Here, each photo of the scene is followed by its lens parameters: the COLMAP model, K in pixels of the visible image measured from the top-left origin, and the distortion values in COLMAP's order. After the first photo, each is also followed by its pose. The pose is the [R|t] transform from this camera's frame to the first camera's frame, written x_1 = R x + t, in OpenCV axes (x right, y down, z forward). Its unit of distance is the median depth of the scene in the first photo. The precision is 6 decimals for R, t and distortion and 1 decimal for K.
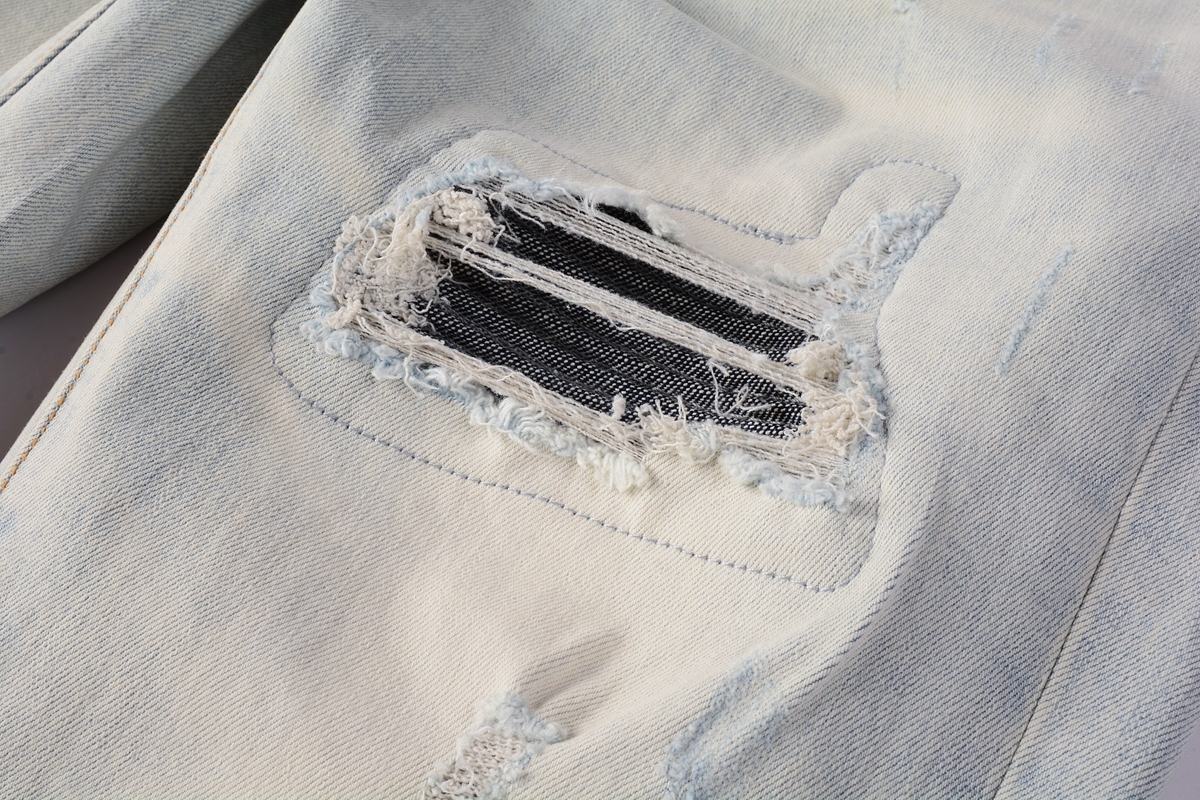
lens RADIAL K [[1534.8, 0, 600.1], [0, 1534.8, 398.5], [0, 0, 1]] dist [0.017265, 0.000000]
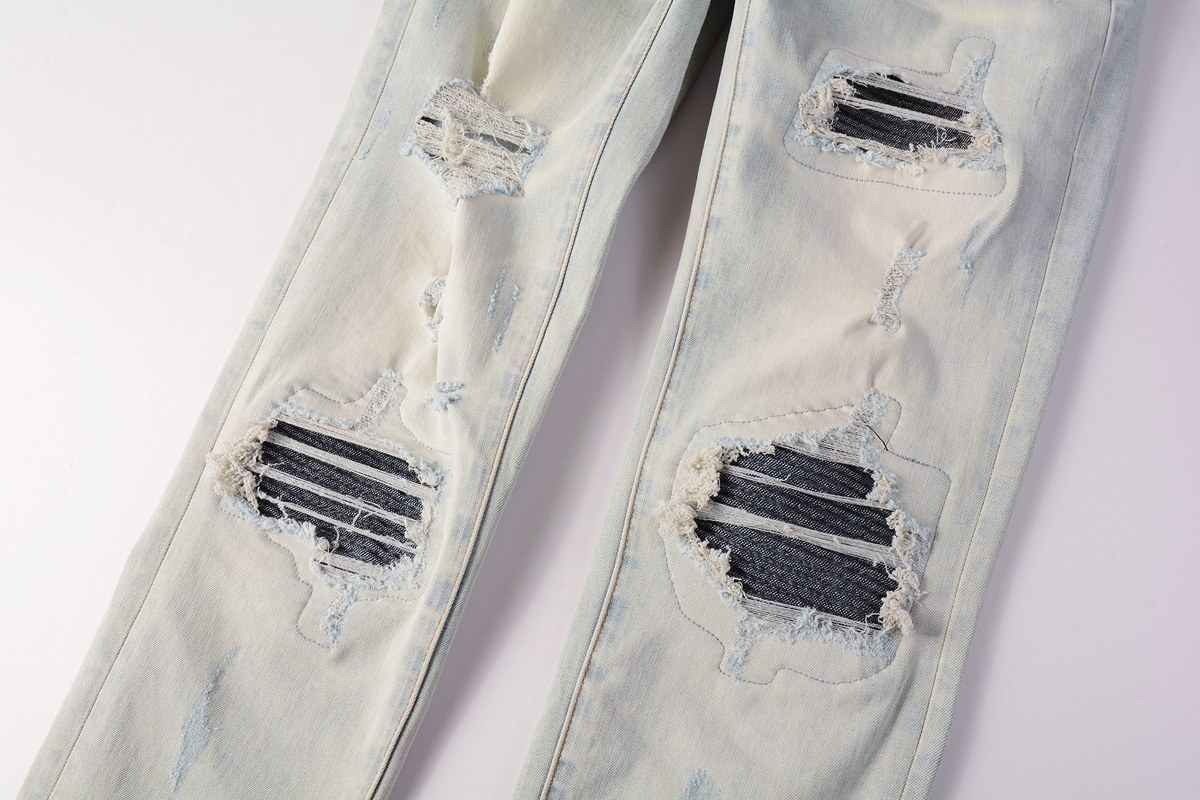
lens RADIAL K [[1067.9, 0, 598.8], [0, 1067.9, 402.7], [0, 0, 1]] dist [-0.017227, 0.000415]
pose [[0.977662, -0.191697, 0.086197, -0.829799], [0.160678, 0.946025, 0.281460, -0.199160], [-0.135500, -0.261323, 0.955694, -0.996686]]
